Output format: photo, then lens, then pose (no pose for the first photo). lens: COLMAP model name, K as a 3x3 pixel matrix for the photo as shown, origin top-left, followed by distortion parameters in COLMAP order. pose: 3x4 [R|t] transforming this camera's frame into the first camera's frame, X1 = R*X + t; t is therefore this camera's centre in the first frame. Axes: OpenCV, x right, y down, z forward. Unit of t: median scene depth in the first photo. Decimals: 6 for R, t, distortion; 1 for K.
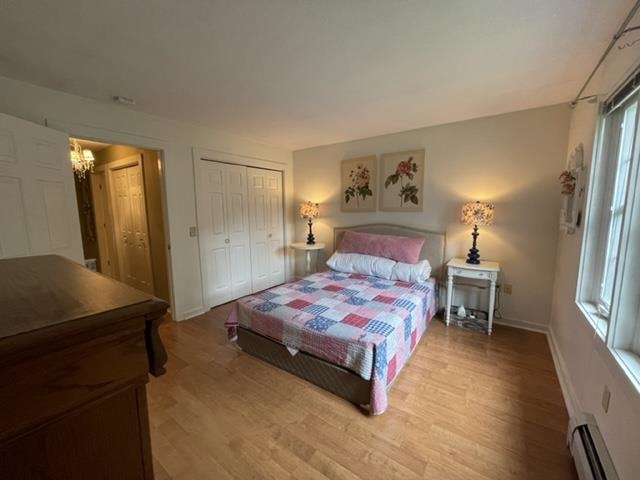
lens RADIAL K [[258.3, 0, 320.0], [0, 258.3, 240.0], [0, 0, 1]] dist [-0.000205, -0.000036]
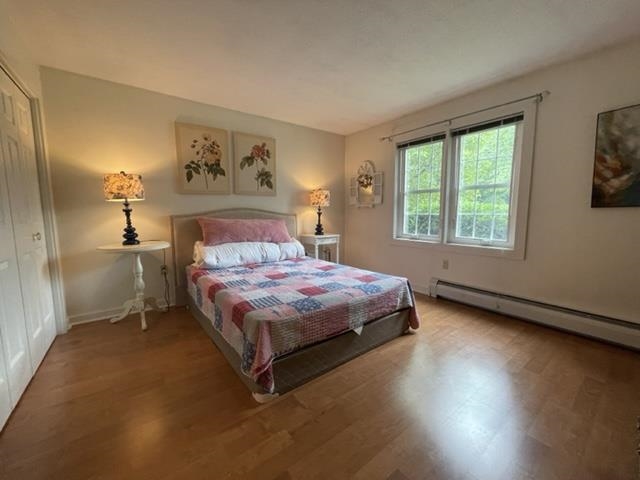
lens RADIAL K [[258.3, 0, 320.0], [0, 258.3, 240.0], [0, 0, 1]] dist [-0.000205, -0.000036]
pose [[0.296676, -0.098340, 0.949901, -0.591526], [0.122712, 0.990363, 0.064203, 0.025634], [-0.947061, 0.097516, 0.305884, 0.497260]]
